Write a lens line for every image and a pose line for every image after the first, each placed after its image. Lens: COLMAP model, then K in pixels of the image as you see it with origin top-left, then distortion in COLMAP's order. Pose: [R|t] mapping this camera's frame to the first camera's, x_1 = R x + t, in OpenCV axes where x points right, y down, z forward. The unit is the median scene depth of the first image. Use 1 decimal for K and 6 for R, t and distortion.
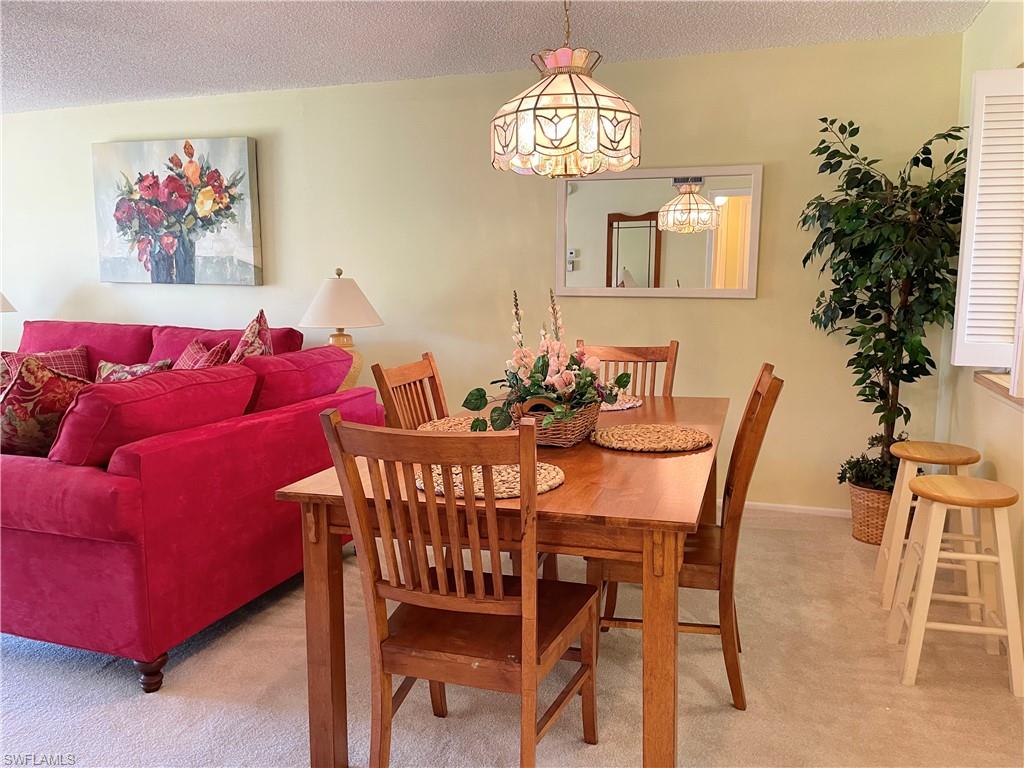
lens RADIAL K [[771.2, 0, 518.2], [0, 771.2, 384.5], [0, 0, 1]] dist [0.099547, -0.135479]
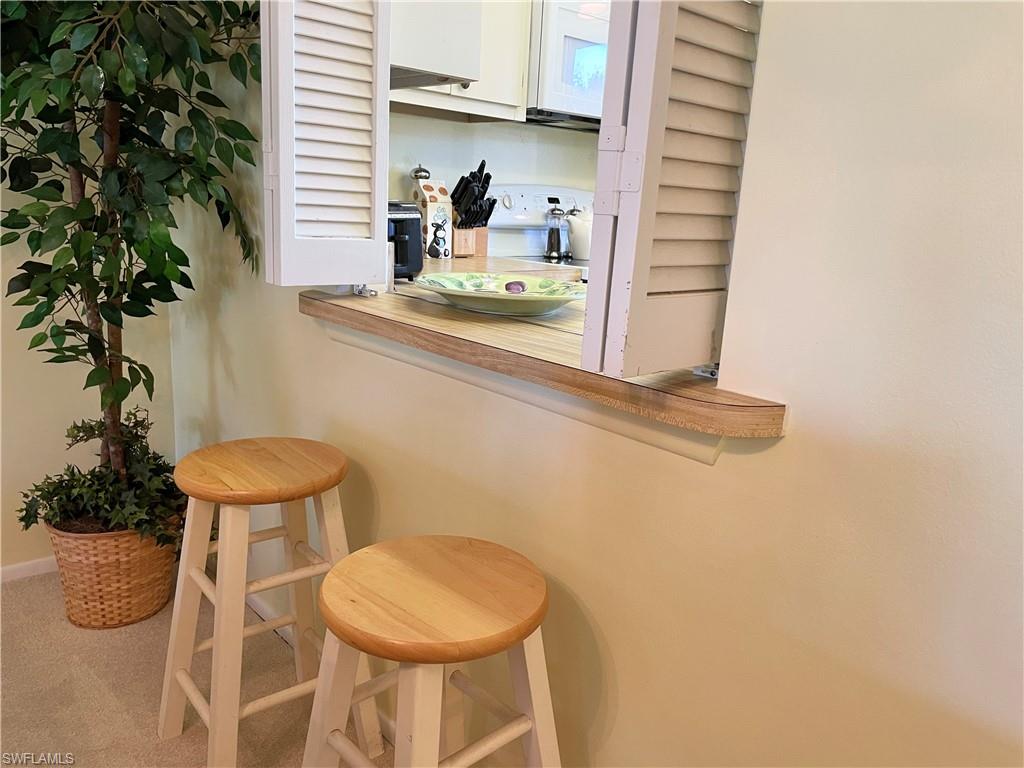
lens RADIAL K [[771.2, 0, 518.2], [0, 771.2, 384.5], [0, 0, 1]] dist [0.099547, -0.135479]
pose [[0.502147, -0.172981, 0.847305, 0.125544], [0.064278, 0.984546, 0.162905, -0.019872], [-0.862390, -0.027339, 0.505505, 0.373606]]
